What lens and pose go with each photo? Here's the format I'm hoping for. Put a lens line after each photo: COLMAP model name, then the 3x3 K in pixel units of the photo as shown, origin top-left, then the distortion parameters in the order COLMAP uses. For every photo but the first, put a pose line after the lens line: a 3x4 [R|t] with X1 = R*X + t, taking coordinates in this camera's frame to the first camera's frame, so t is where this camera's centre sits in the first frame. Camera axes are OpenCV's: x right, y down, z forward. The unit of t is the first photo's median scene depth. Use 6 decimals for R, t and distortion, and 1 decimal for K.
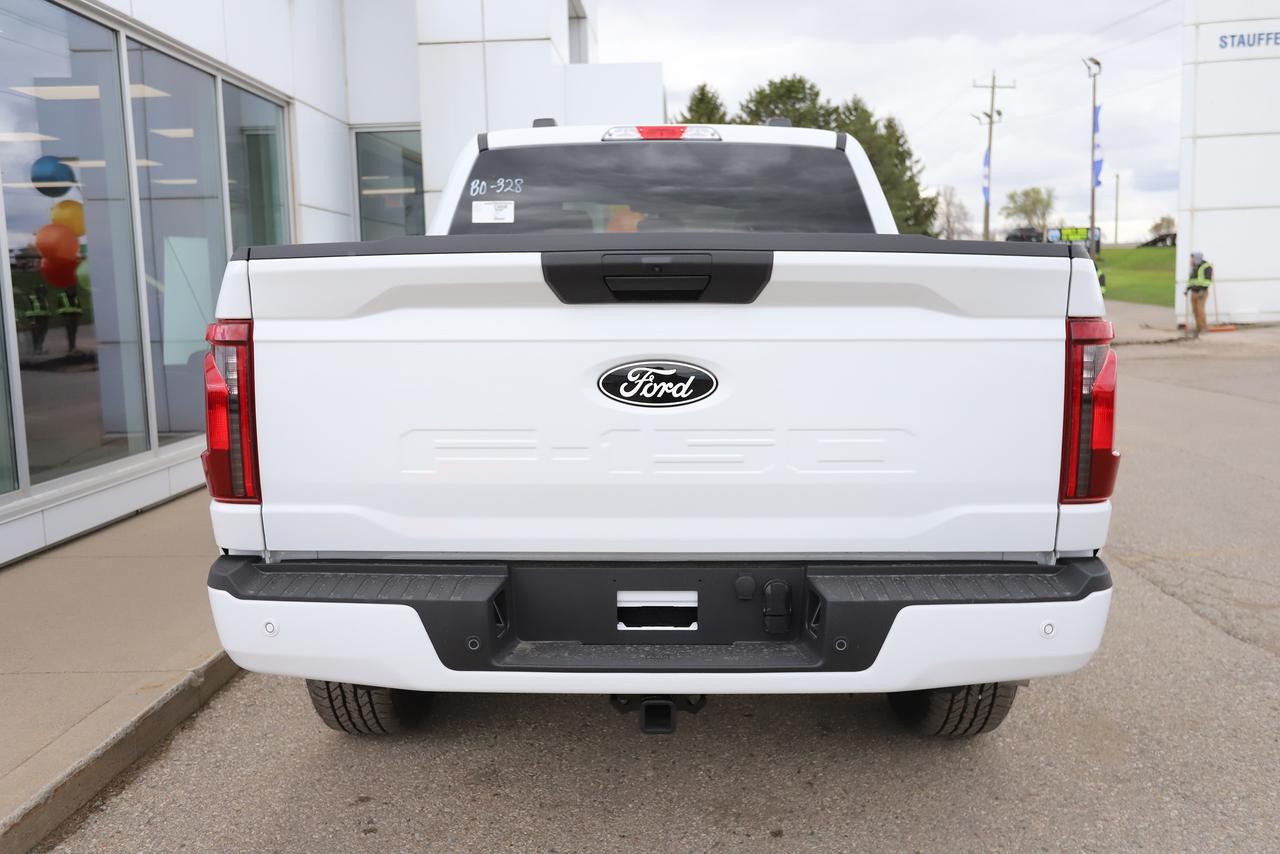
lens RADIAL K [[1091.8, 0, 640.0], [0, 1091.8, 427.0], [0, 0, 1]] dist [-0.016953, 0.077628]
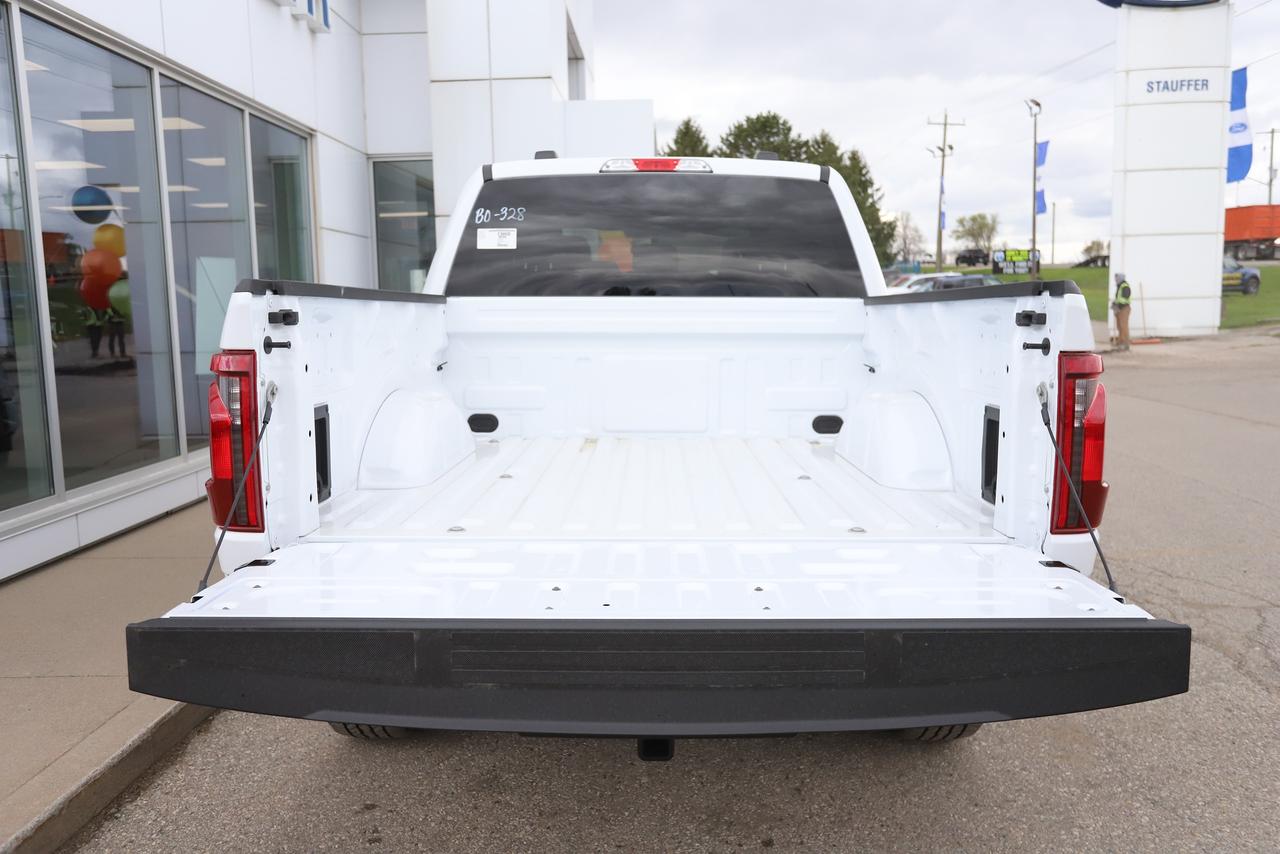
lens RADIAL K [[973.5, 0, 640.0], [0, 973.5, 427.0], [0, 0, 1]] dist [-0.031479, 0.061753]
pose [[0.999941, 0.003285, 0.010392, -0.004781], [-0.003312, 0.999991, 0.002585, -0.017188], [-0.010383, -0.002619, 0.999943, 0.054797]]
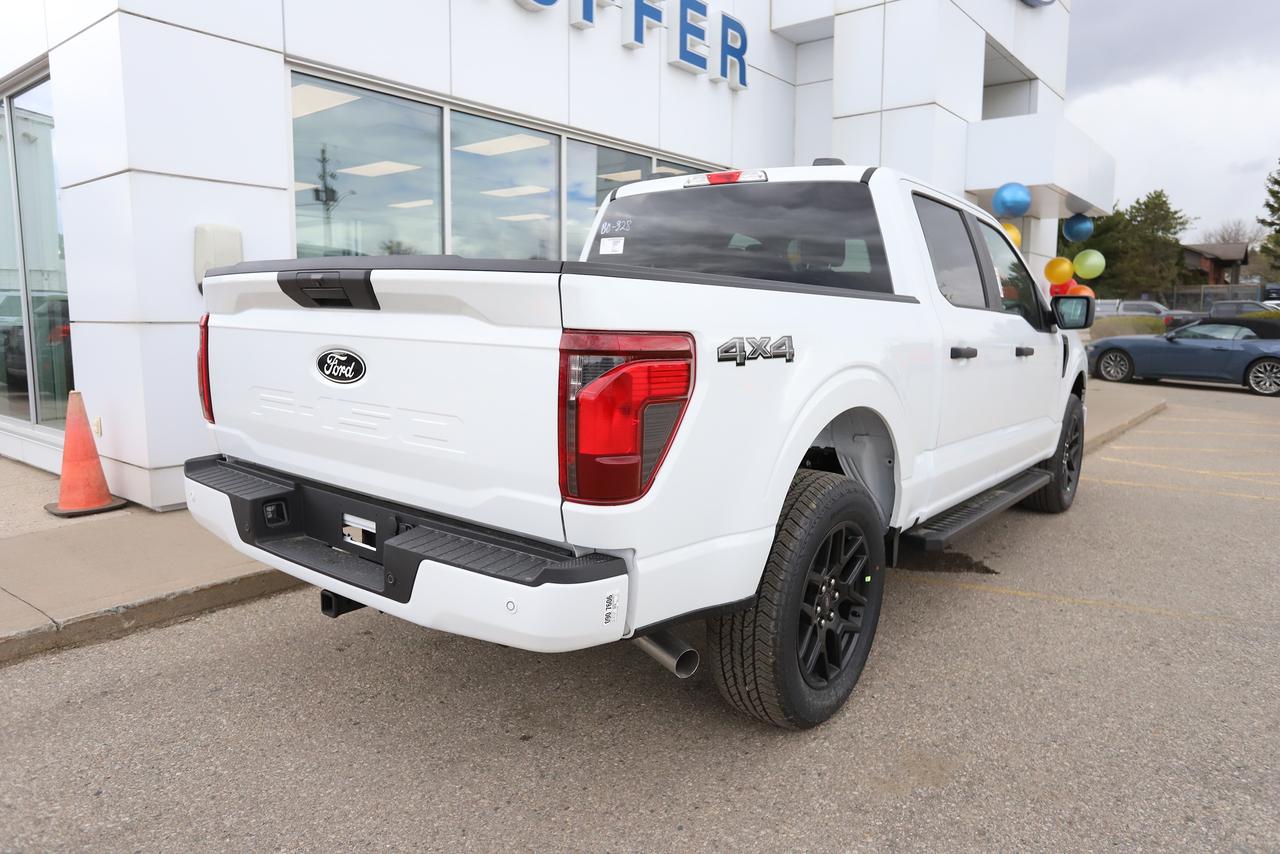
lens RADIAL K [[834.5, 0, 640.0], [0, 834.5, 427.0], [0, 0, 1]] dist [-0.057666, 0.053324]
pose [[0.800871, 0.107299, -0.589146, 0.515967], [-0.100288, 0.993954, 0.044696, -0.026260], [0.590380, 0.023289, 0.806789, 0.206342]]
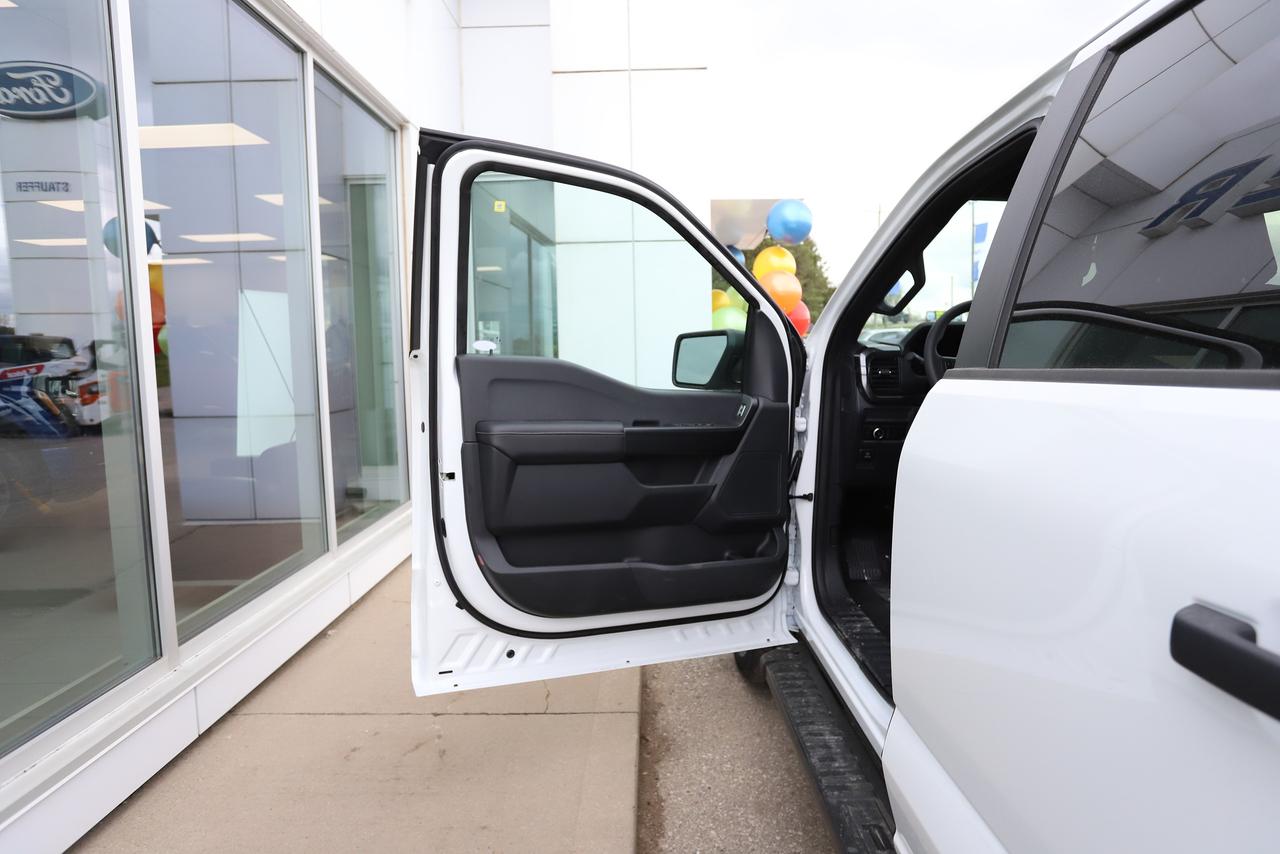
lens RADIAL K [[729.9, 0, 640.0], [0, 729.9, 427.0], [0, 0, 1]] dist [-0.031767, 0.000284]
pose [[0.999578, 0.000806, 0.029054, -0.341934], [-0.000211, 0.999790, -0.020489, -0.137142], [-0.029065, 0.020474, 0.999368, 0.985353]]
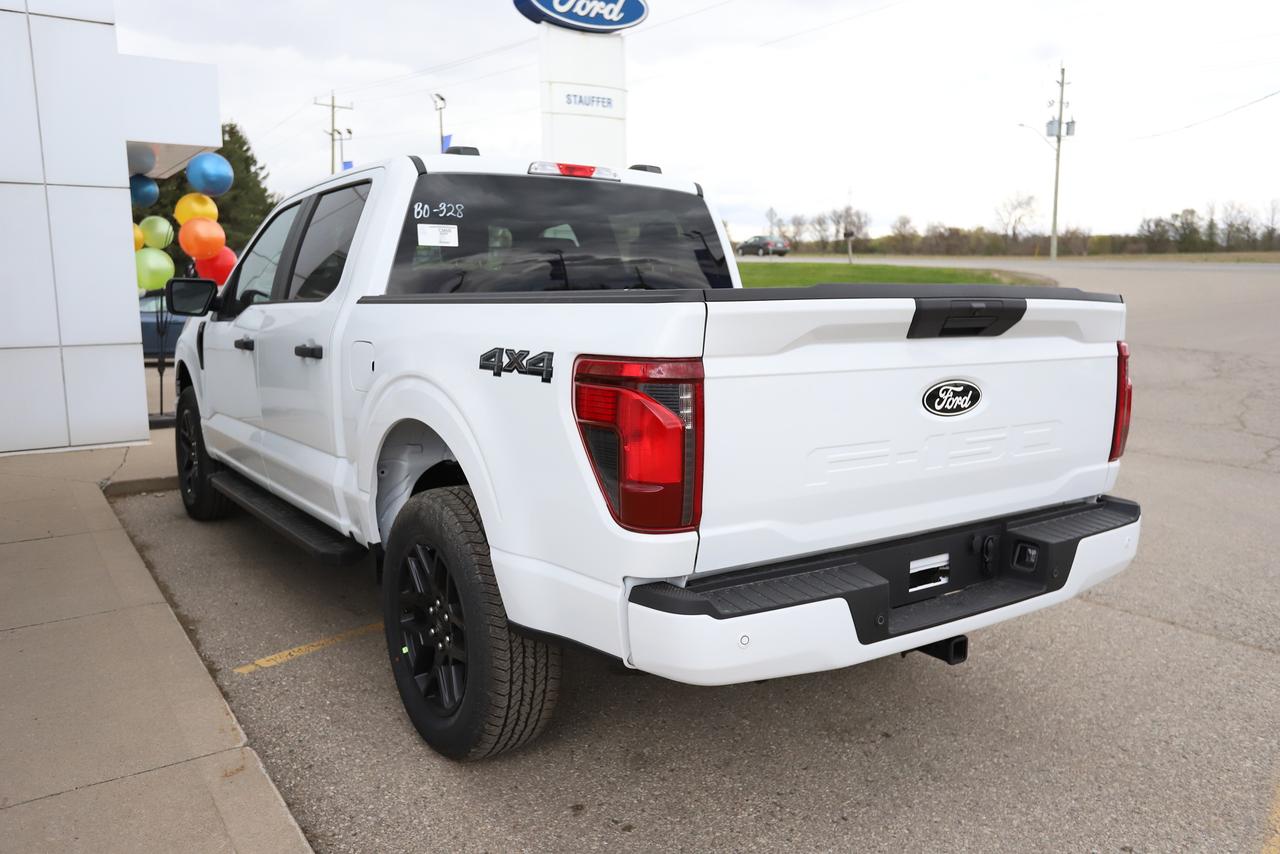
lens RADIAL K [[1001.5, 0, 640.0], [0, 1001.5, 427.0], [0, 0, 1]] dist [-0.015275, -0.001590]
pose [[0.810254, -0.069514, 0.581941, -0.538718], [0.062813, 0.997522, 0.031699, -0.036330], [-0.582703, 0.010870, 0.812613, 0.132959]]
